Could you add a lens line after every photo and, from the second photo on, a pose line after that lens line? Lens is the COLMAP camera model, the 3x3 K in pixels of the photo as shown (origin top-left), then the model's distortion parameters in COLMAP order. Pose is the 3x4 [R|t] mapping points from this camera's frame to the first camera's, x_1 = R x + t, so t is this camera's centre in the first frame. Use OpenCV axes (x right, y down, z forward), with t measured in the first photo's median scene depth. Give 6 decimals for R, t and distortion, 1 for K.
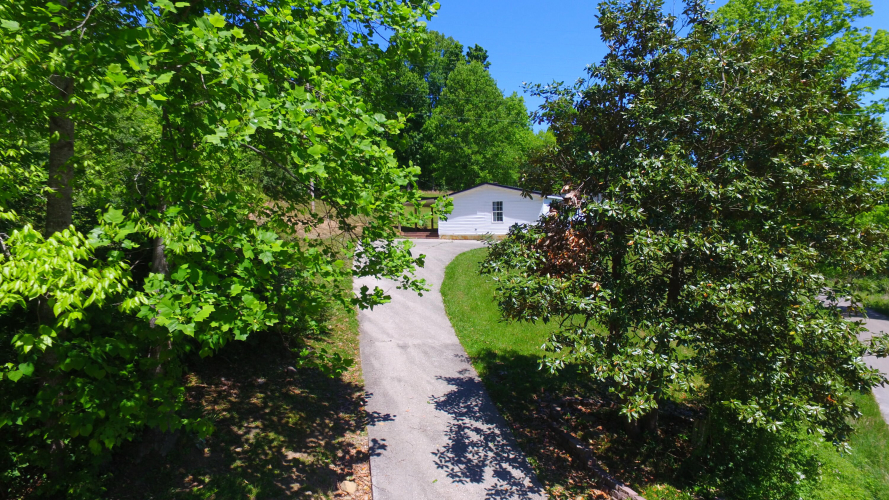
lens RADIAL K [[517.6, 0, 441.6], [0, 517.6, 252.5], [0, 0, 1]] dist [-0.003819, 0.007285]
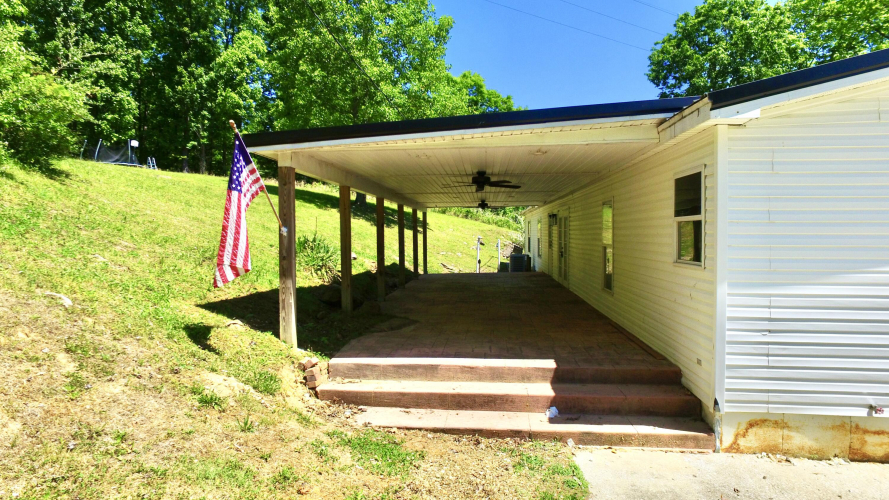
lens RADIAL K [[517.6, 0, 441.4], [0, 517.6, 244.5], [0, 0, 1]] dist [-0.003819, 0.007285]
pose [[0.908449, -0.002742, 0.417986, -0.071495], [0.013751, 0.999633, -0.023327, -0.045443], [-0.417769, 0.026939, 0.908154, 0.595659]]
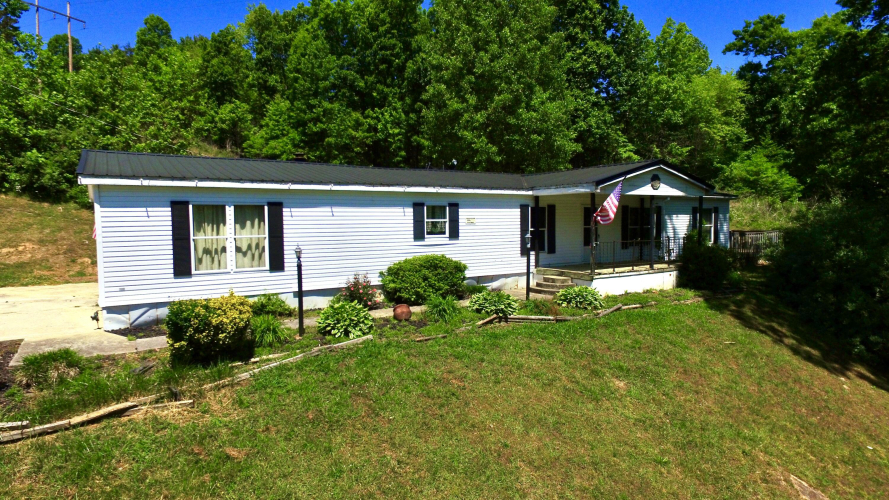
lens RADIAL K [[517.6, 0, 439.9], [0, 517.6, 249.9], [0, 0, 1]] dist [-0.003819, 0.007285]
pose [[0.888670, 0.024295, -0.457903, 0.296545], [-0.019541, 0.999695, 0.015117, -0.044726], [0.458131, -0.004486, 0.888874, 0.476275]]
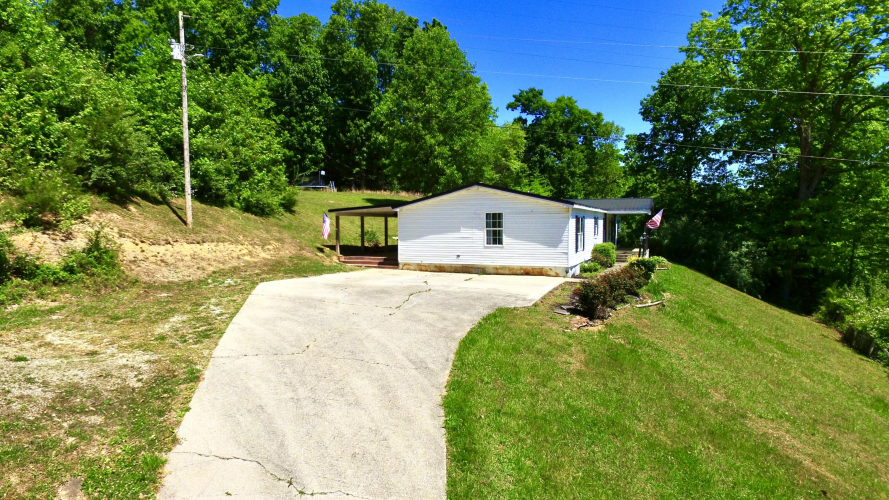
lens RADIAL K [[517.6, 0, 441.1], [0, 517.6, 251.1], [0, 0, 1]] dist [-0.003819, 0.007285]
pose [[0.994594, 0.001390, 0.103835, -0.013355], [-0.001454, 0.999999, 0.000540, -0.031465], [-0.103834, -0.000688, 0.994594, 0.227439]]
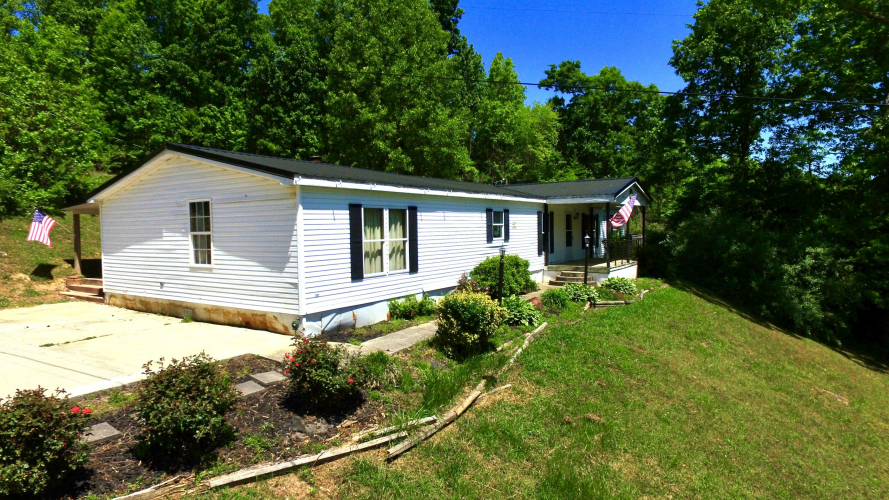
lens RADIAL K [[517.6, 0, 442.4], [0, 517.6, 248.1], [0, 0, 1]] dist [-0.003819, 0.007285]
pose [[0.997836, -0.003703, -0.065645, 0.169991], [0.003137, 0.999957, -0.008723, -0.040197], [0.065674, 0.008499, 0.997805, 0.417382]]
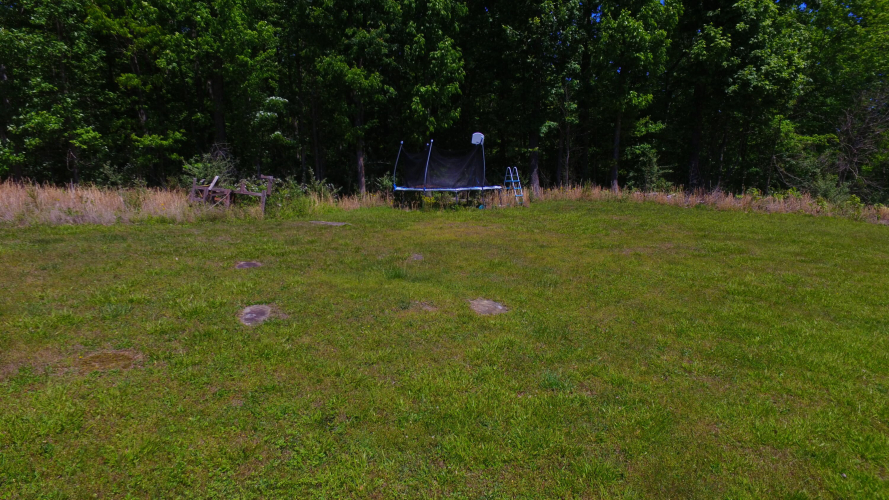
lens RADIAL K [[517.6, 0, 437.0], [0, 517.6, 252.3], [0, 0, 1]] dist [-0.003819, 0.007285]
pose [[0.999376, -0.010896, 0.033601, -0.198870], [0.007684, 0.995516, 0.094284, -0.160974], [-0.034478, -0.093967, 0.994978, 1.037586]]
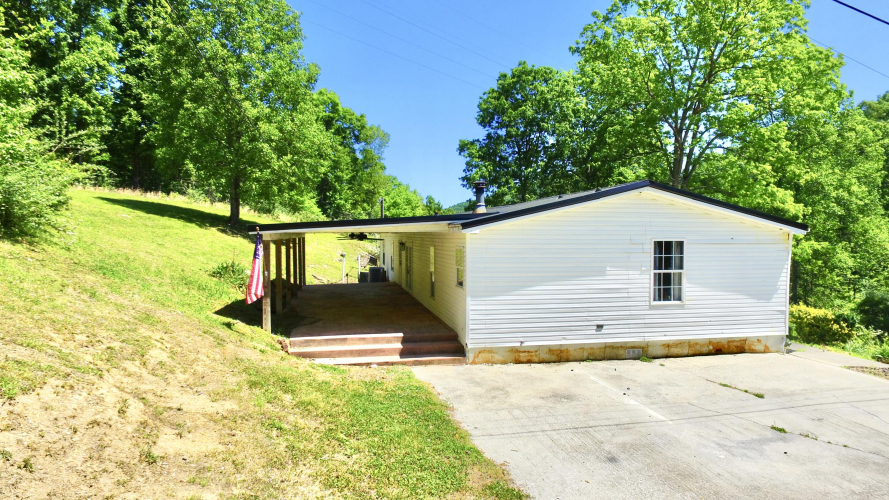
lens RADIAL K [[517.6, 0, 440.1], [0, 517.6, 245.6], [0, 0, 1]] dist [-0.003819, 0.007285]
pose [[0.754576, -0.002597, 0.656208, -0.133278], [0.020338, 0.999604, -0.019431, -0.055737], [-0.655898, 0.028008, 0.754330, 0.512463]]
